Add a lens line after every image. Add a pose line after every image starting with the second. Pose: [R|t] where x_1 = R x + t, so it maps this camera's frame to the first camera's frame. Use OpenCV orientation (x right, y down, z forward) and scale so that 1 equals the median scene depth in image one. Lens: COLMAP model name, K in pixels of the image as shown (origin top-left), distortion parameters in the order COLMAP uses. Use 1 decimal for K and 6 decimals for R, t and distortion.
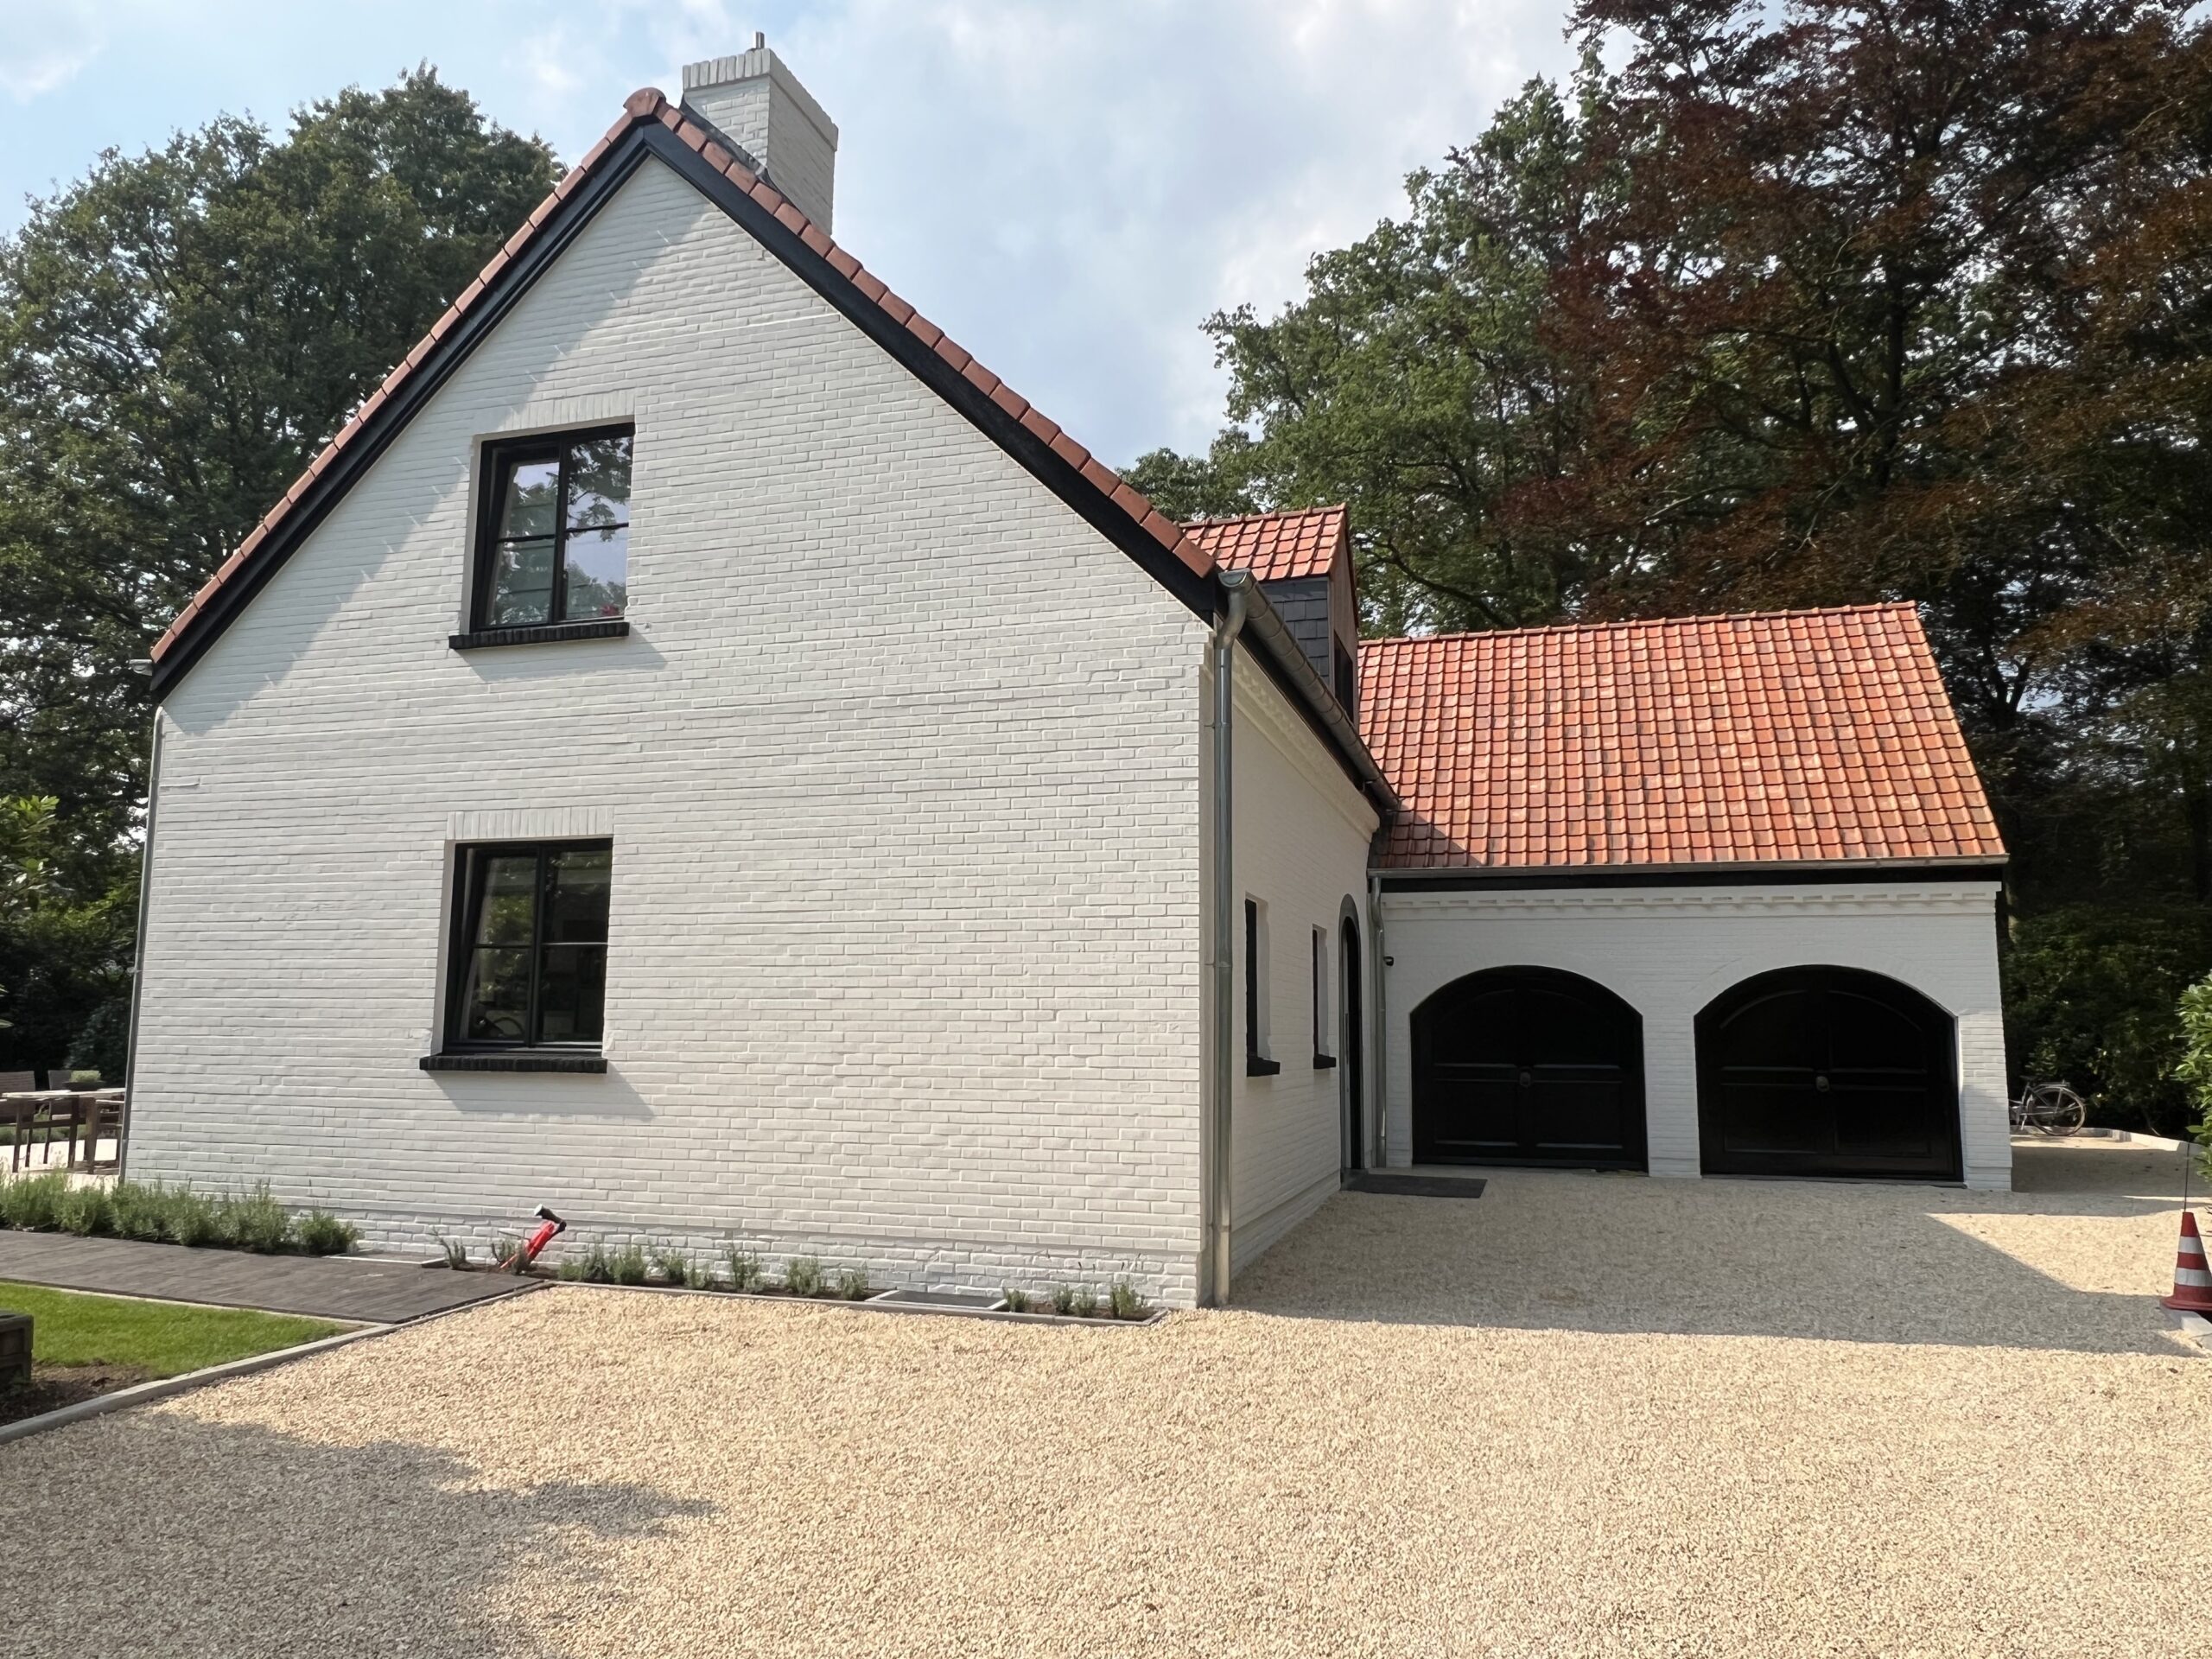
lens RADIAL K [[1498.4, 0, 1103.2], [0, 1498.4, 839.6], [0, 0, 1]] dist [-0.005272, -0.003109]
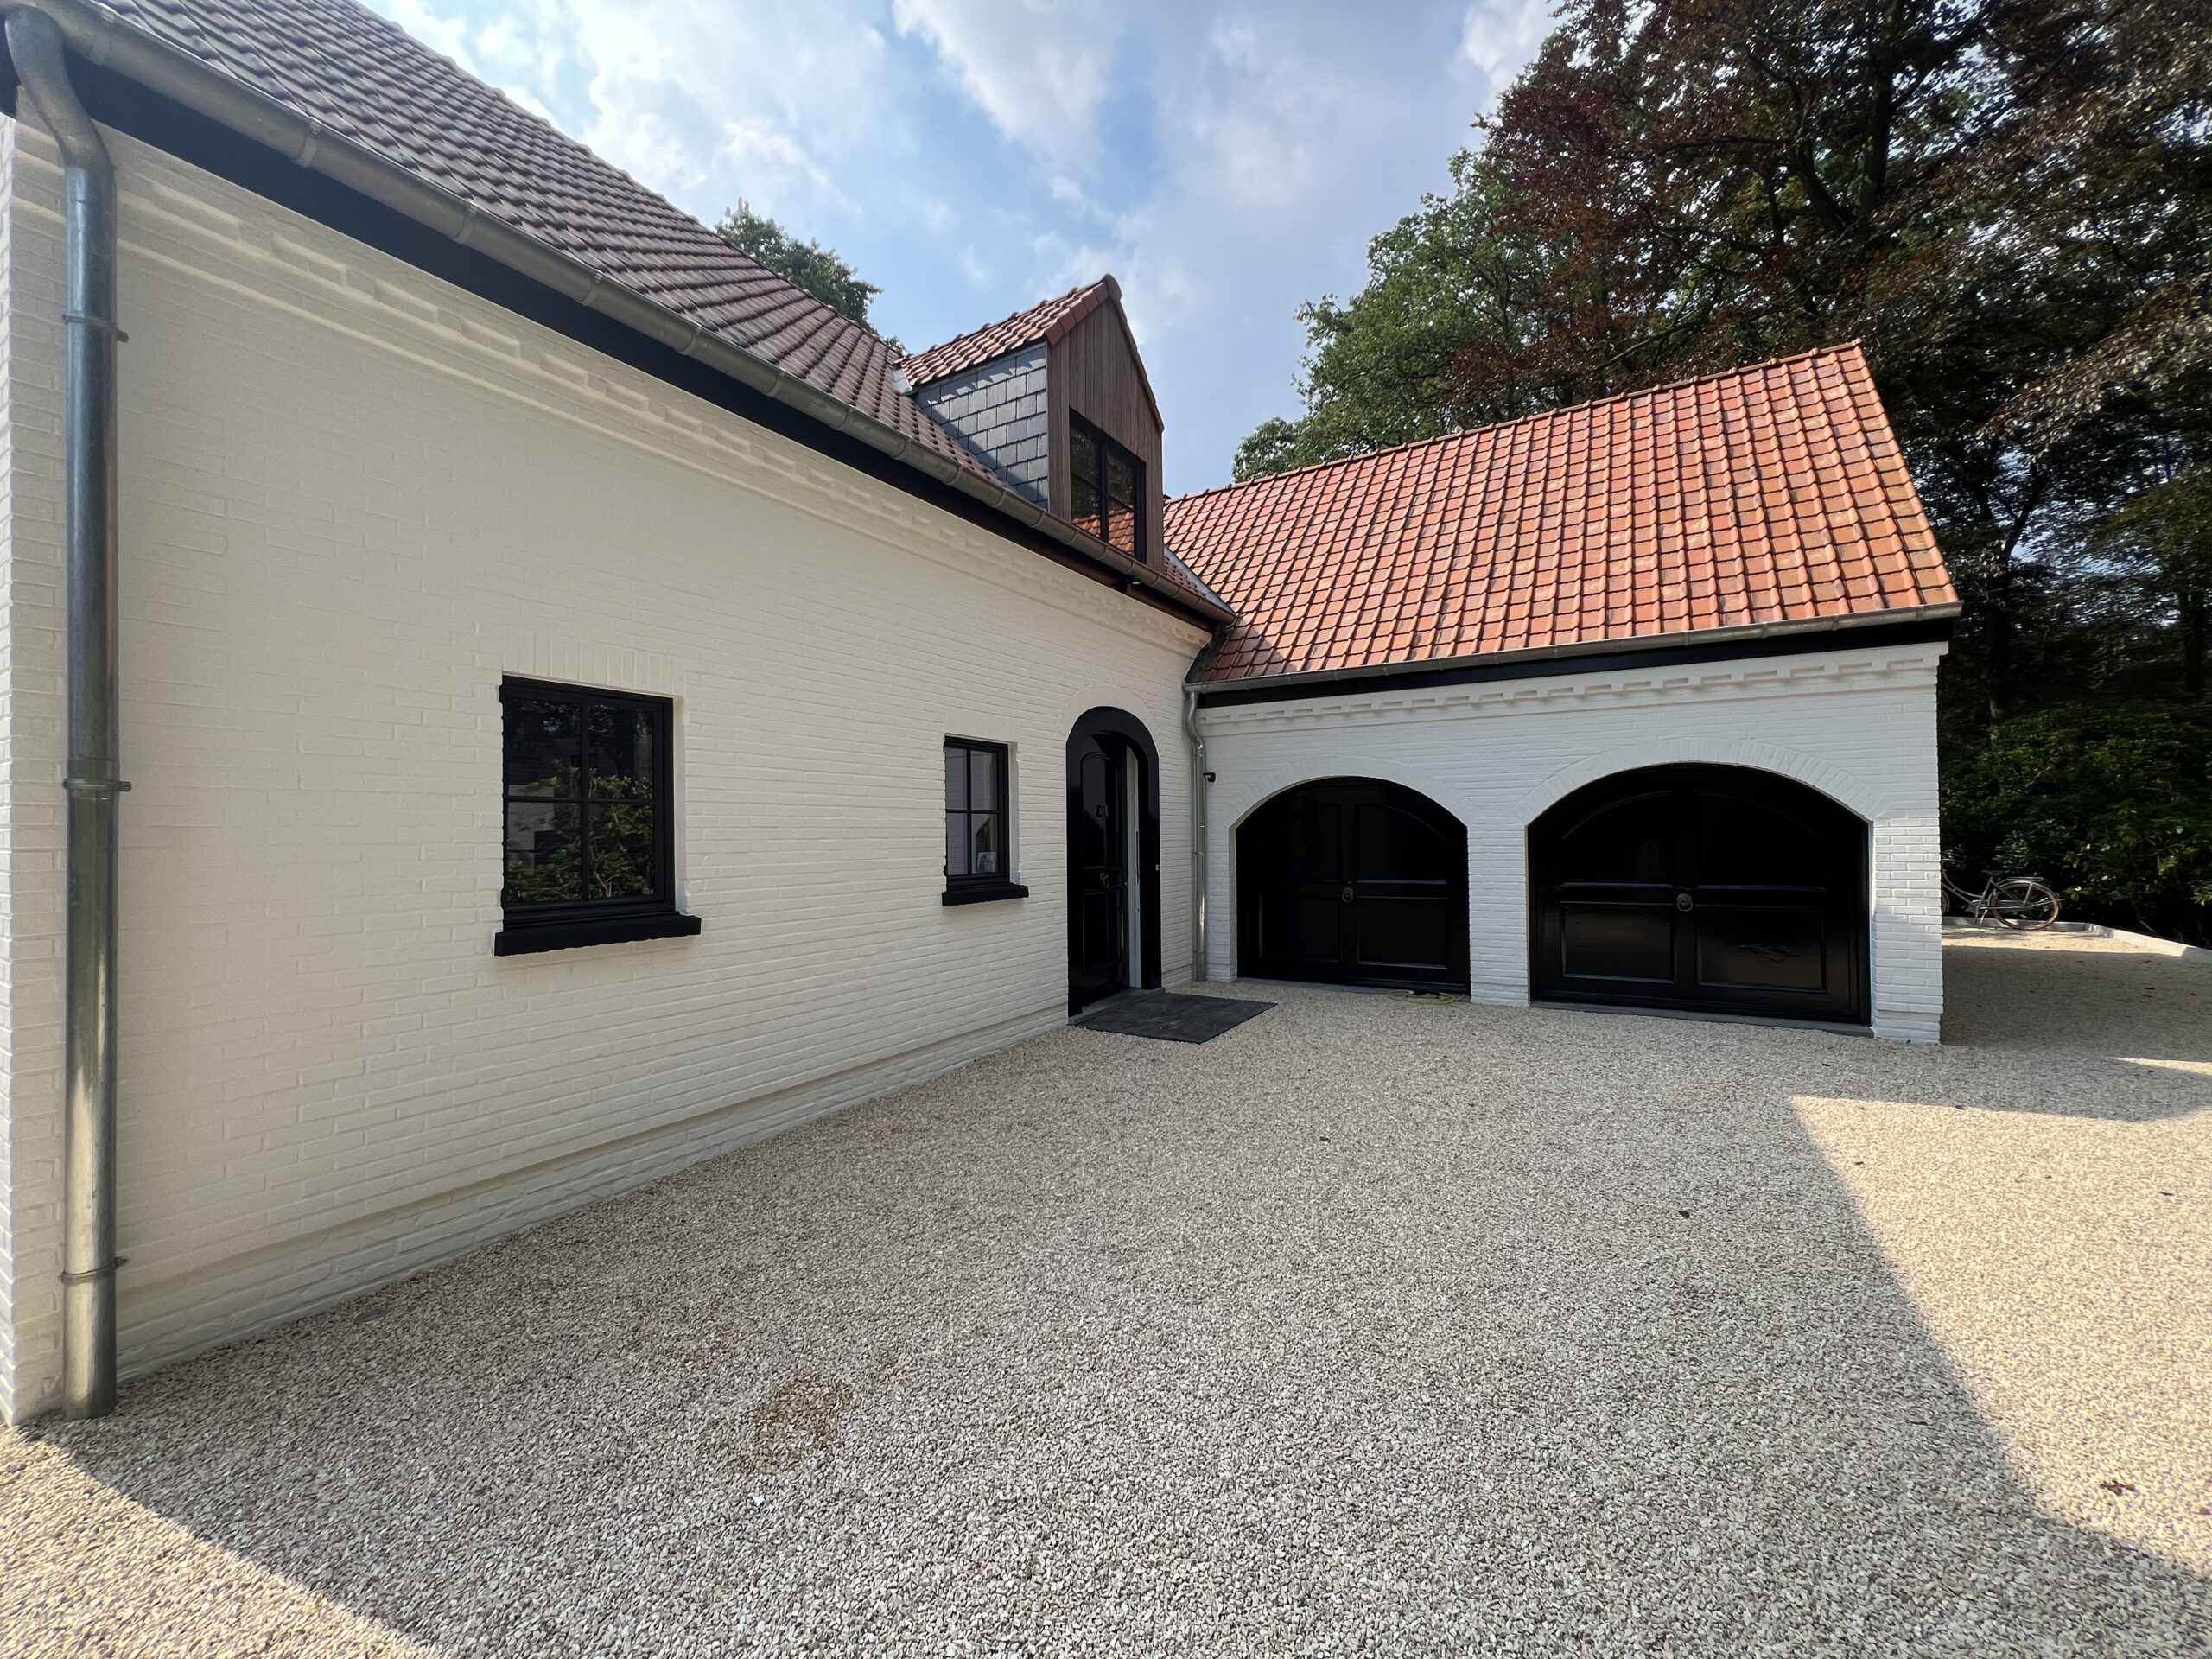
lens RADIAL K [[886.8, 0, 1106.0], [0, 886.8, 829.5], [0, 0, 1]] dist [-0.002048, 0.000082]
pose [[0.969980, -0.021518, -0.242230, 0.266664], [0.051329, 0.991753, 0.117440, 0.043065], [0.237706, -0.126348, 0.963085, 0.414083]]
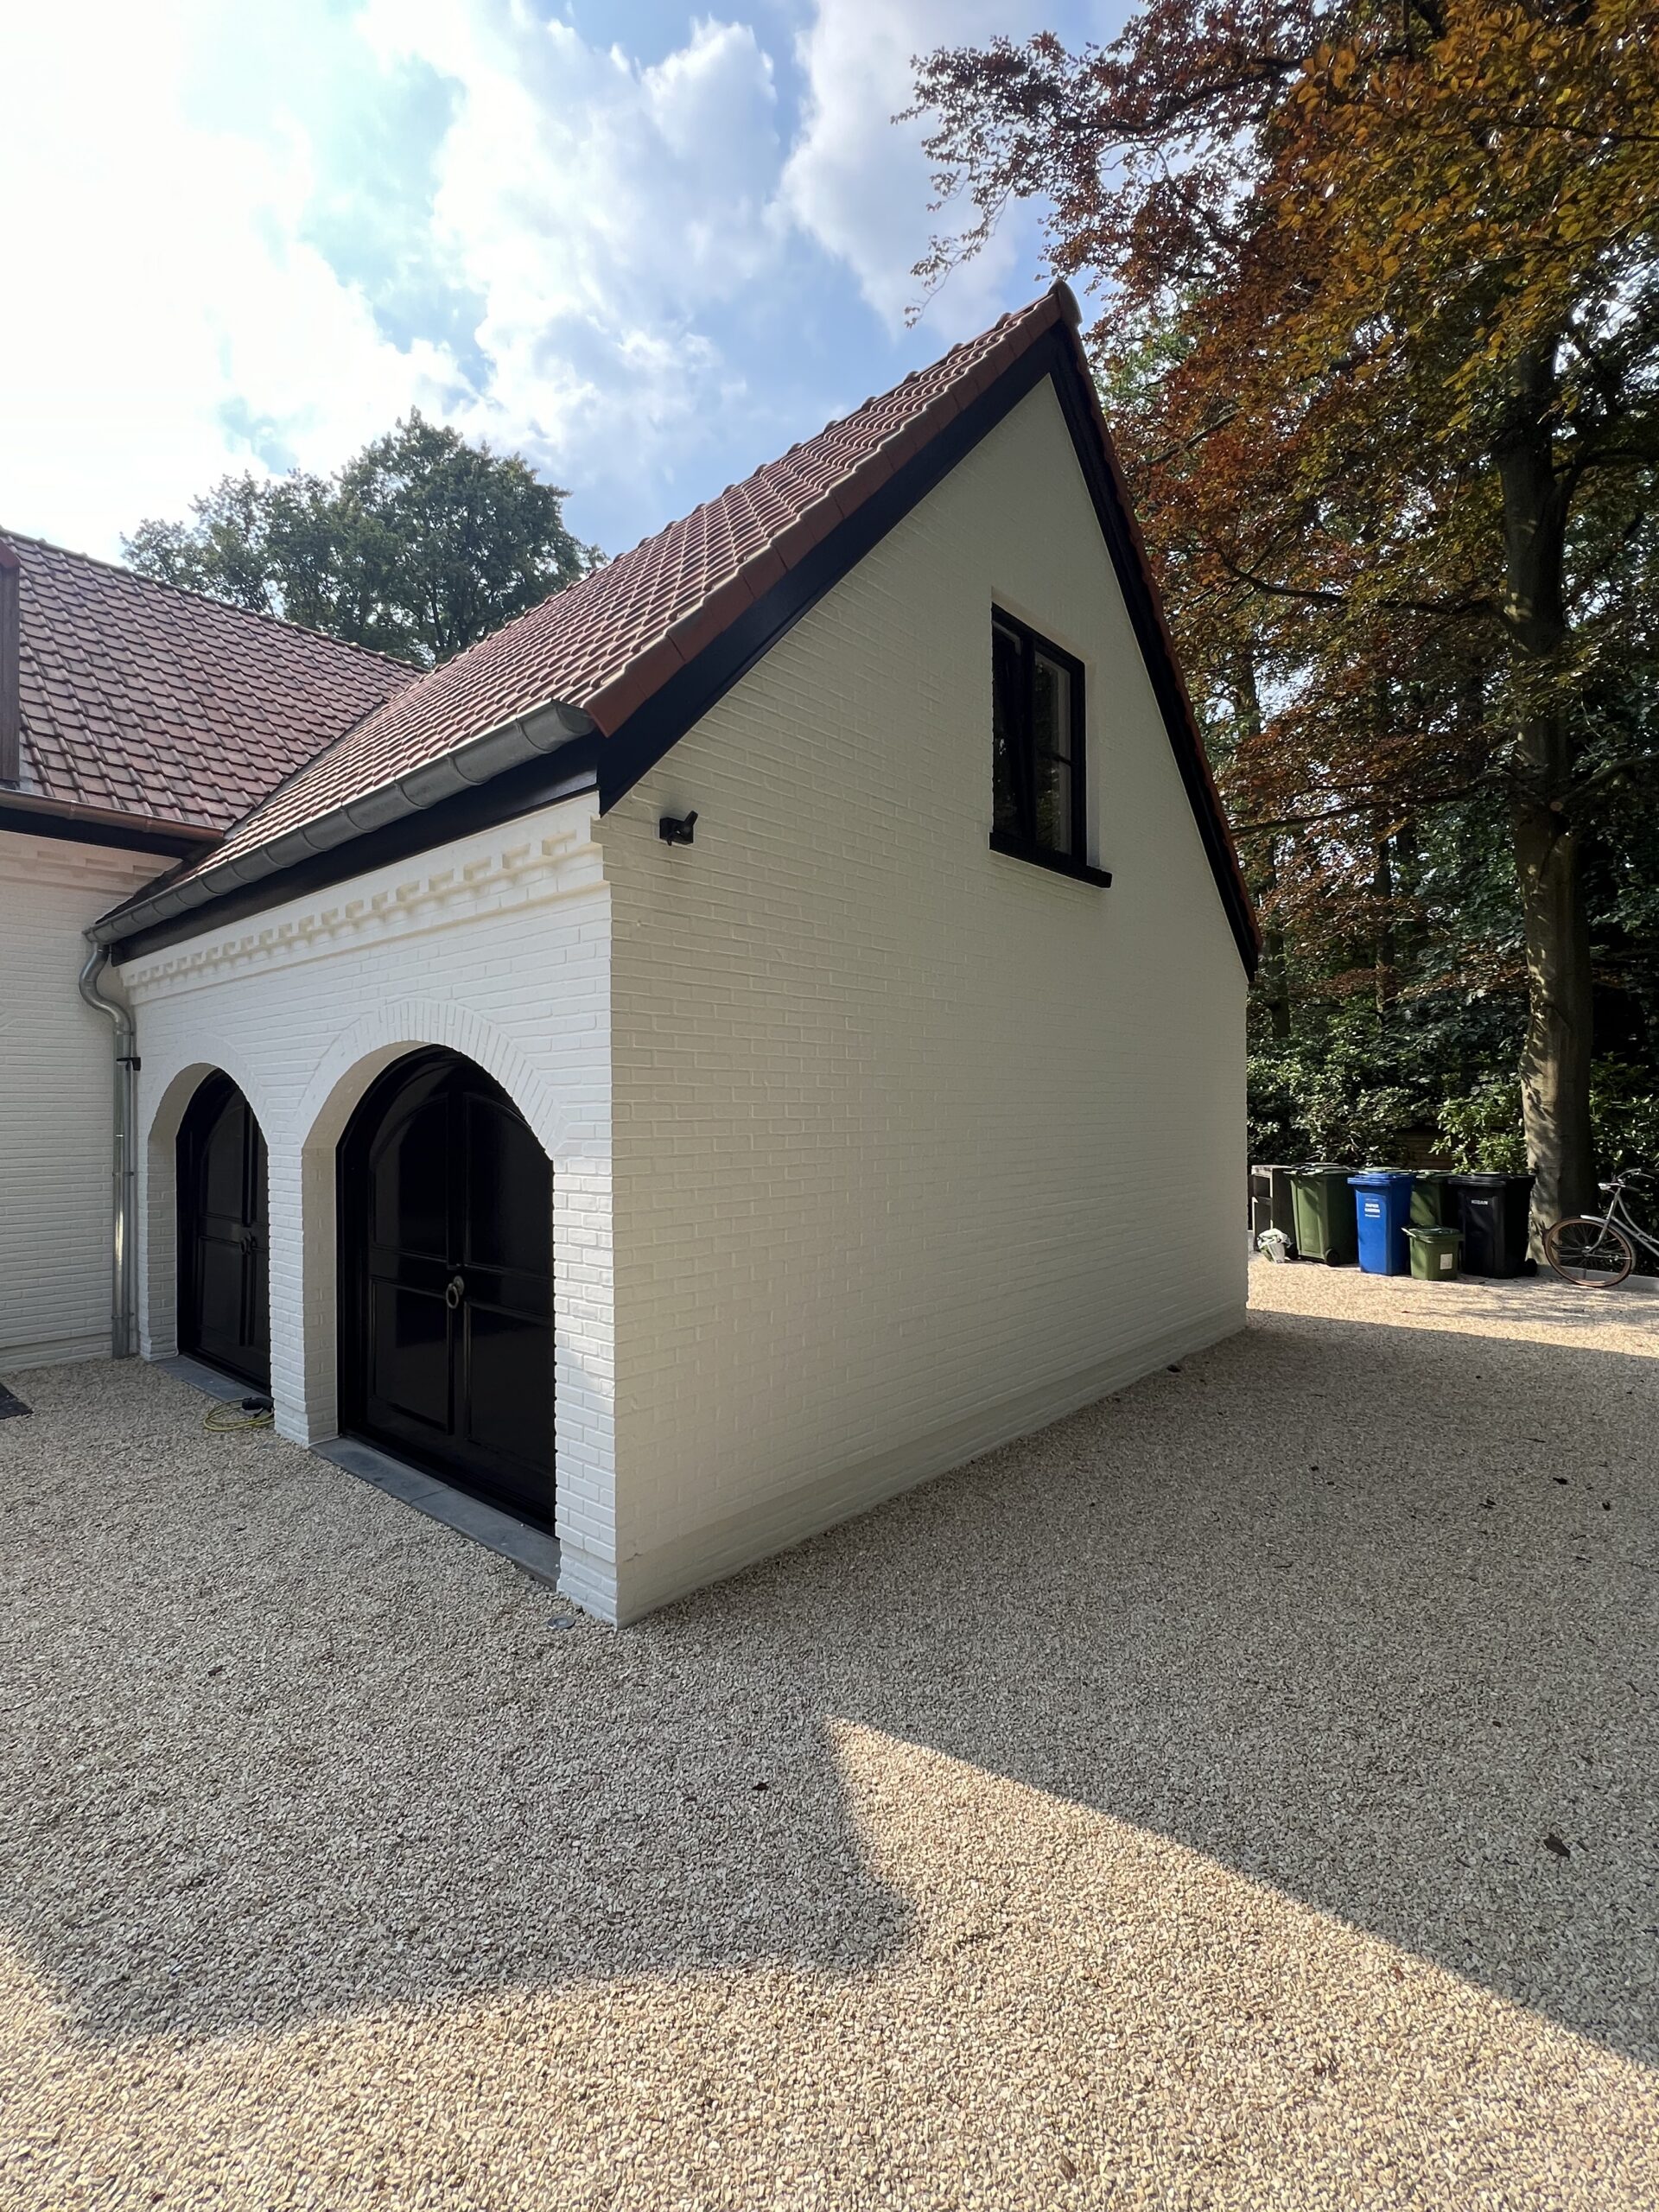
lens RADIAL K [[1009.2, 0, 829.5], [0, 1009.2, 1106.0], [0, 0, 1]] dist [-0.015631, -0.000094]
pose [[0.906773, -0.015684, -0.421327, 0.676977], [0.067448, 0.991834, 0.108240, 0.072791], [0.416189, -0.126567, 0.900426, 0.719996]]
